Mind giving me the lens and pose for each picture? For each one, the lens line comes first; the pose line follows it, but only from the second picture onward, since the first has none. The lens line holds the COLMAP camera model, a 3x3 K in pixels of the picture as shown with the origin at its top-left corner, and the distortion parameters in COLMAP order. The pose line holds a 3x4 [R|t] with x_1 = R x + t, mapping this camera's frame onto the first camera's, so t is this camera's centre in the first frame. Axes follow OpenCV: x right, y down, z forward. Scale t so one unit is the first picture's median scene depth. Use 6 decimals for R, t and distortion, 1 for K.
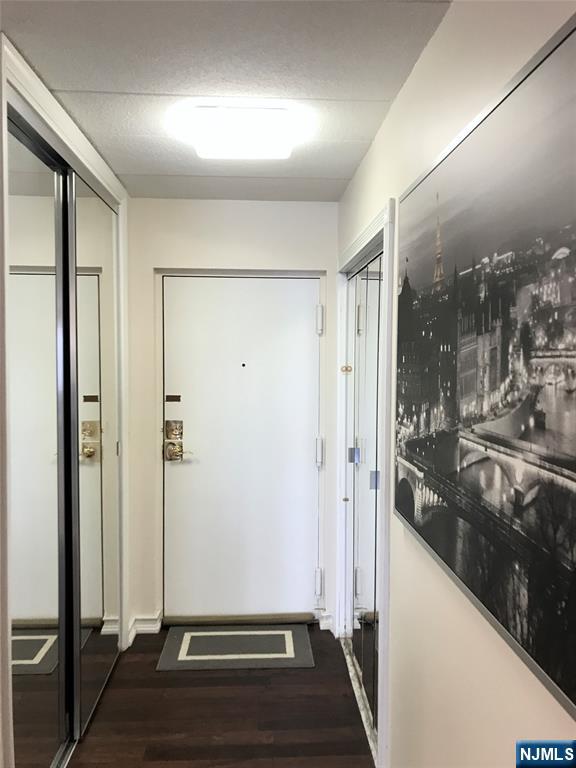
lens RADIAL K [[629.9, 0, 284.4], [0, 629.9, 377.5], [0, 0, 1]] dist [0.044264, -0.045183]
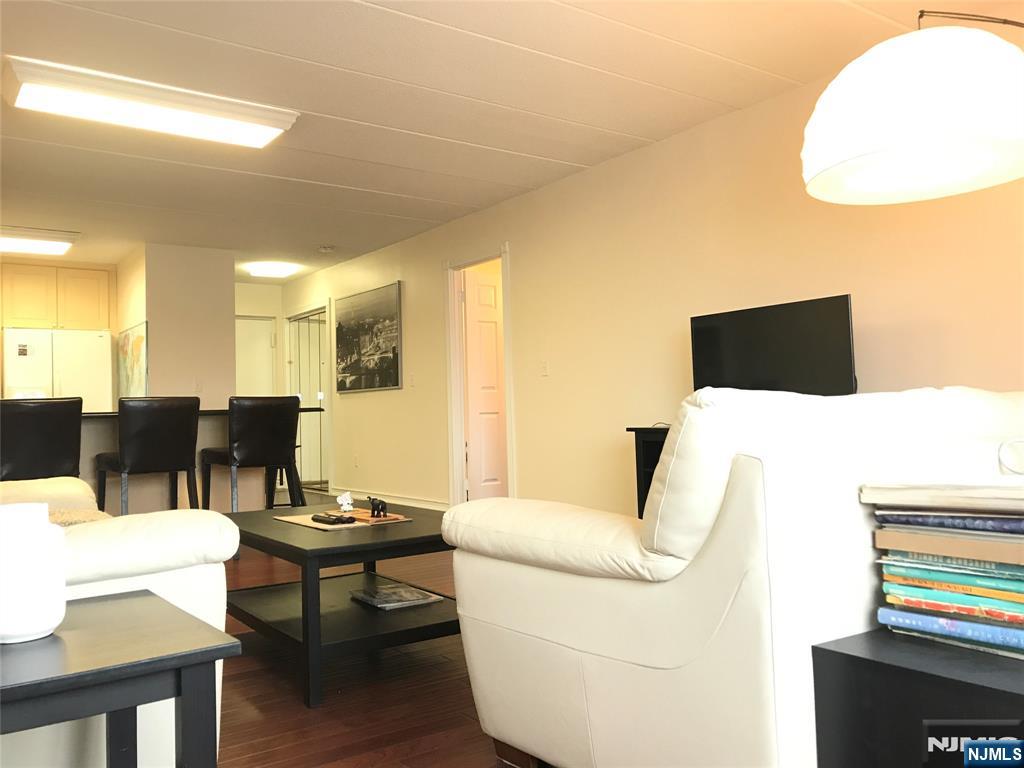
lens RADIAL K [[839.9, 0, 511.2], [0, 839.9, 378.5], [0, 0, 1]] dist [0.044264, -0.045183]
pose [[0.842015, -0.007744, 0.539399, -1.865429], [0.054408, 0.996017, -0.070632, 0.650750], [-0.536704, 0.088821, 0.839083, -4.154158]]
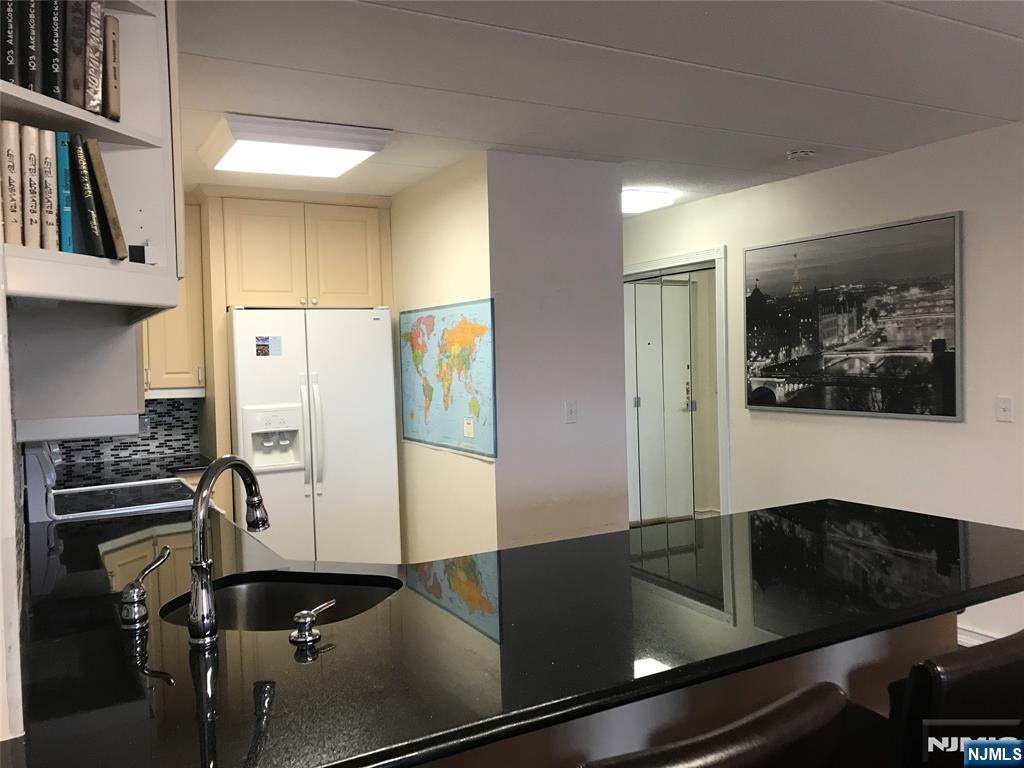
lens RADIAL K [[839.9, 0, 511.6], [0, 839.9, 377.6], [0, 0, 1]] dist [0.044264, -0.045183]
pose [[0.895691, -0.043369, 0.442556, -2.119302], [0.051381, 0.998660, -0.006125, 0.128798], [-0.441698, 0.028225, 0.896720, -1.329707]]
